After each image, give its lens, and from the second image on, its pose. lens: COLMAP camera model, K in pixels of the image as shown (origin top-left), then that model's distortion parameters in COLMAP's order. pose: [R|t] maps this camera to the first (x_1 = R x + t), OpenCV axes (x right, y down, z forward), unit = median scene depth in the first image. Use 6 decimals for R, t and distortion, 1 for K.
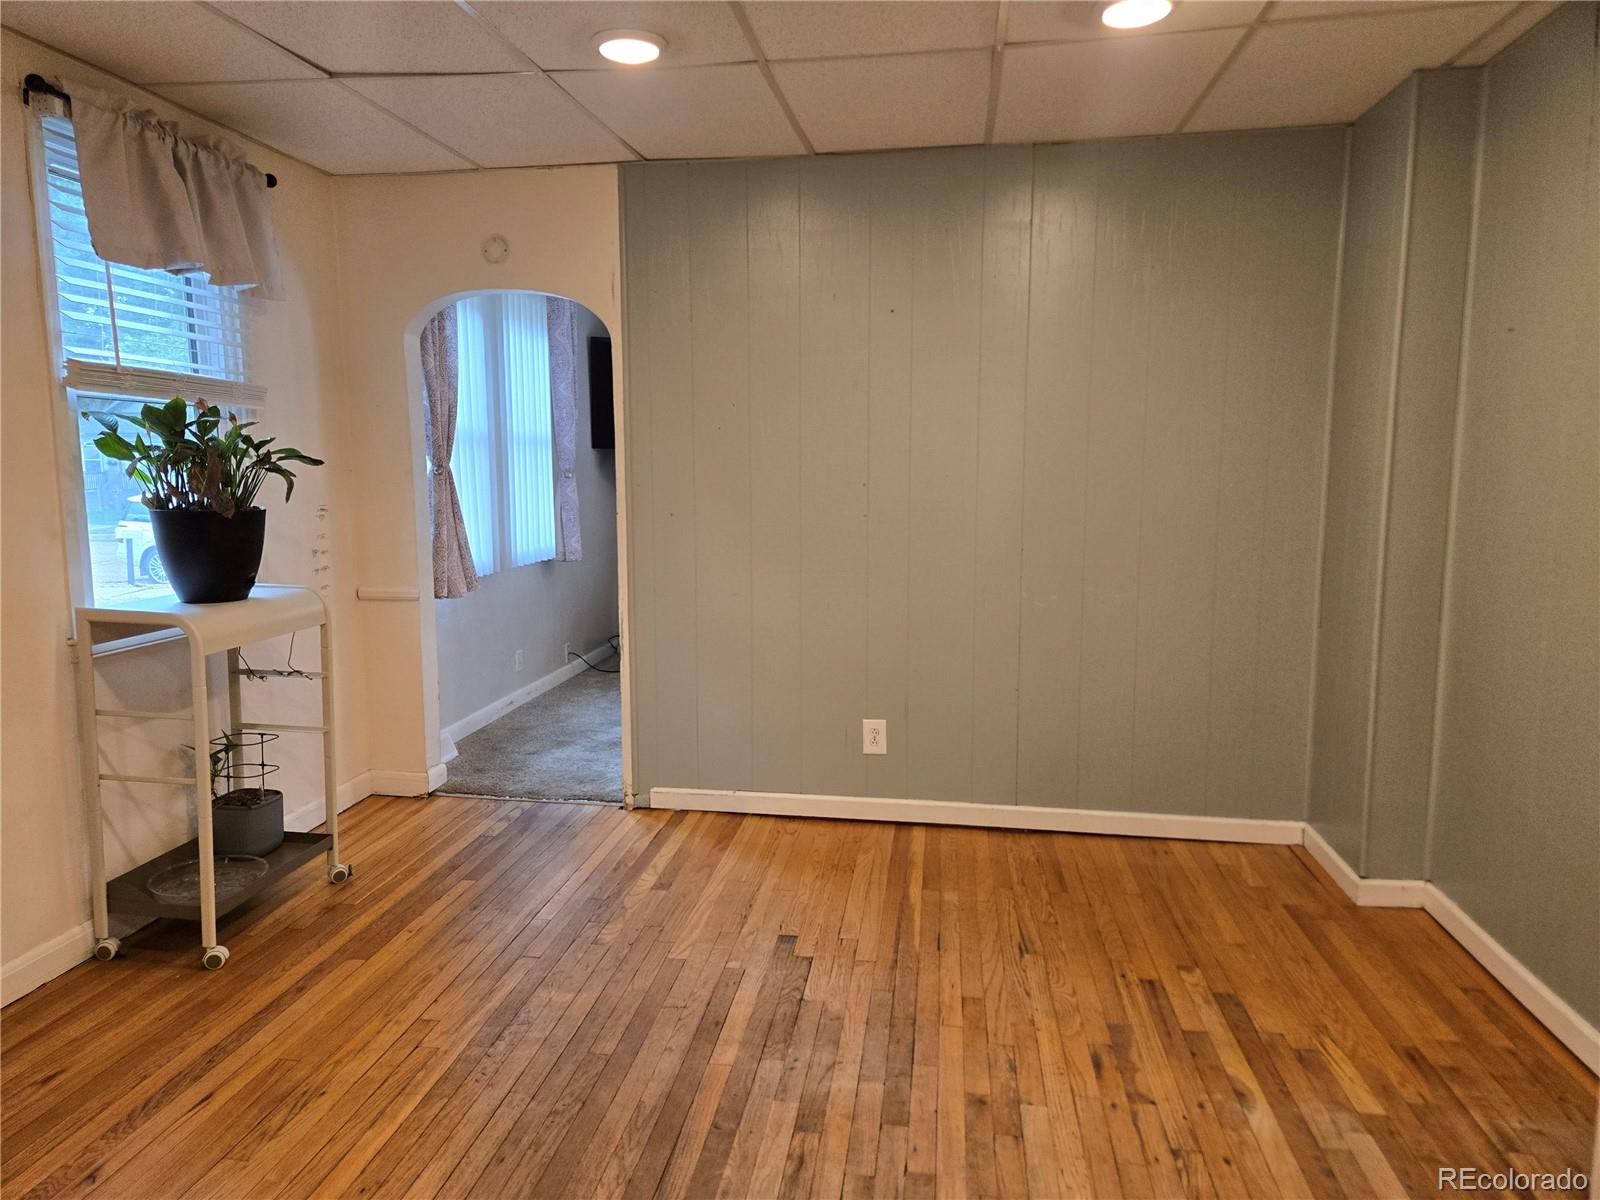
lens RADIAL K [[1069.8, 0, 800.4], [0, 1069.8, 587.9], [0, 0, 1]] dist [0.066482, -0.049993]
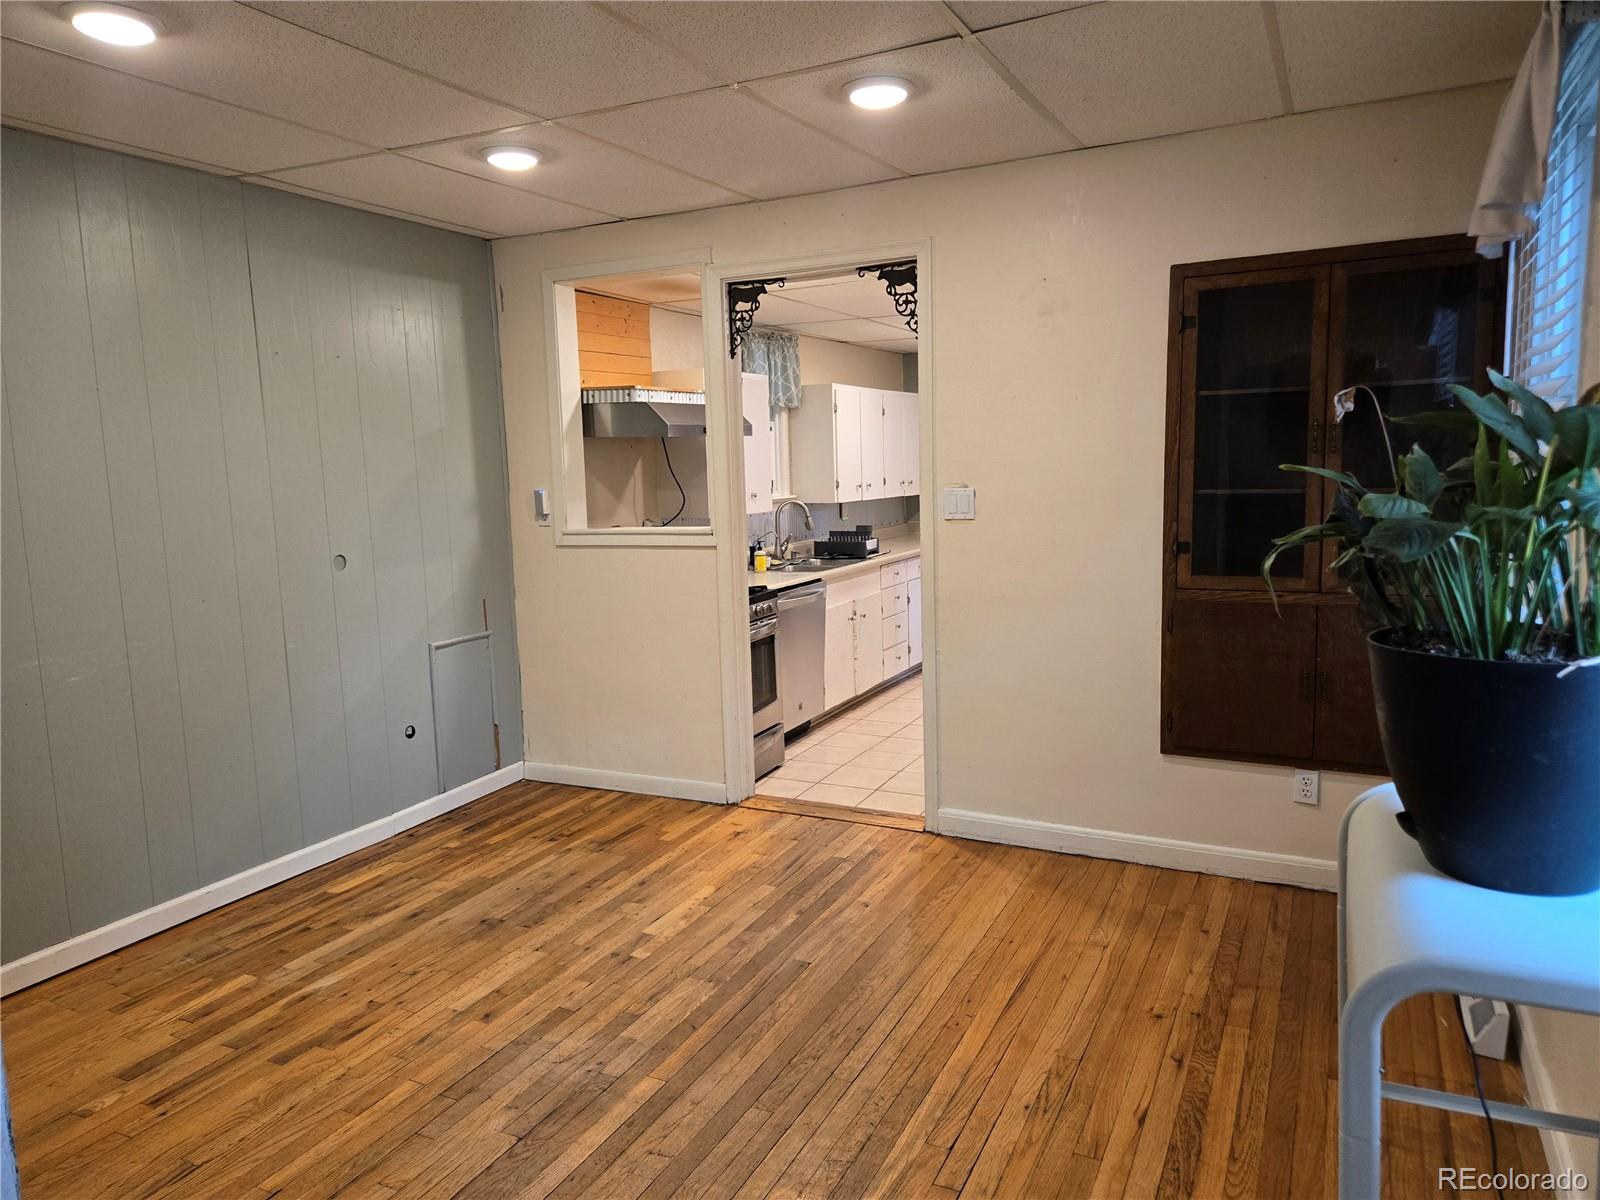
lens RADIAL K [[1069.8, 0, 800.4], [0, 1069.8, 587.9], [0, 0, 1]] dist [0.066482, -0.049993]
pose [[-0.947025, -0.007854, 0.321063, -0.546834], [0.071123, 0.969750, 0.233511, -0.255756], [-0.313185, 0.243975, -0.917819, 1.838325]]
